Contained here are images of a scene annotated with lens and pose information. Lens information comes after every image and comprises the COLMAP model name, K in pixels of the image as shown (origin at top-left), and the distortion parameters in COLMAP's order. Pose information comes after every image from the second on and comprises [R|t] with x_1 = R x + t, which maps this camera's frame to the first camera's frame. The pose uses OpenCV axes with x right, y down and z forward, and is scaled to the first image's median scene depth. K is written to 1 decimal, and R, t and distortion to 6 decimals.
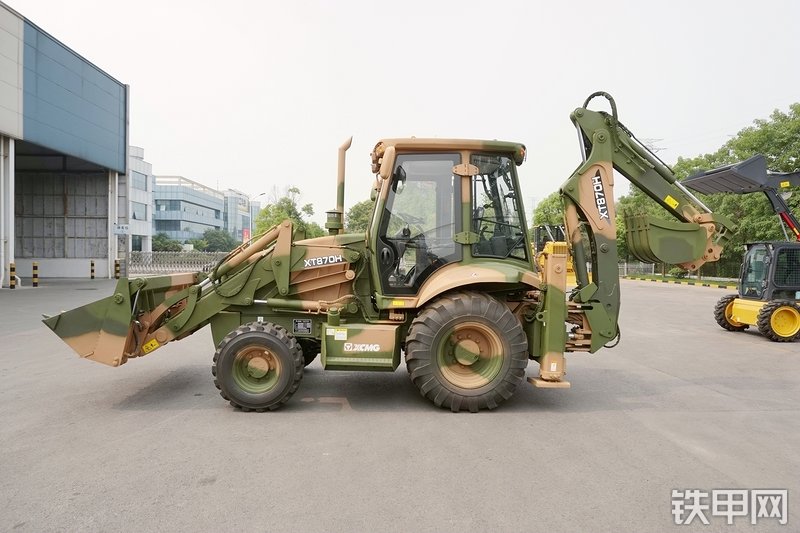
lens RADIAL K [[533.4, 0, 399.6], [0, 533.4, 266.9], [0, 0, 1]] dist [-0.036117, 0.019779]
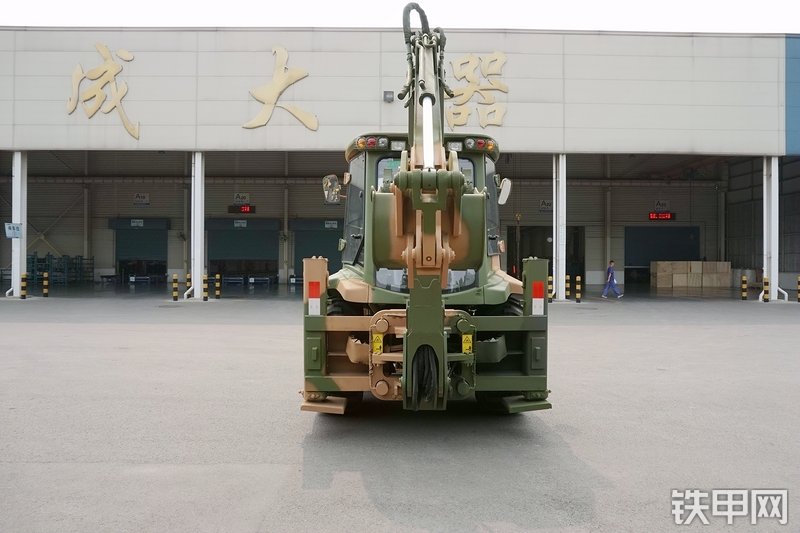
lens RADIAL K [[533.4, 0, 402.0], [0, 533.4, 266.4], [0, 0, 1]] dist [-0.036117, 0.019779]
pose [[-0.037996, -0.009203, -0.999236, 1.021483], [-0.025774, 0.999634, -0.008227, -0.006397], [0.998945, 0.025442, -0.038219, 1.019348]]
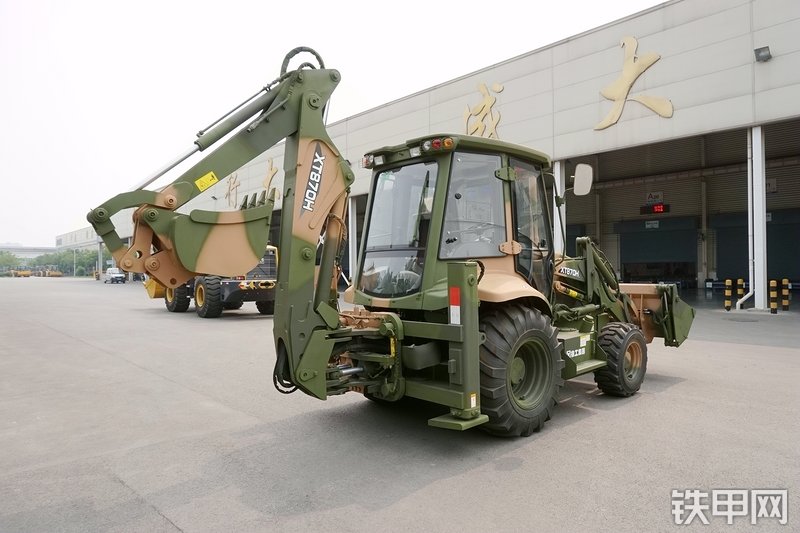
lens RADIAL K [[533.4, 0, 403.0], [0, 533.4, 267.3], [0, 0, 1]] dist [-0.036117, 0.019779]
pose [[-0.779772, -0.007945, -0.626013, 0.736727], [-0.014892, 0.999872, 0.005859, -0.025123], [0.625886, 0.013891, -0.779791, 1.686451]]
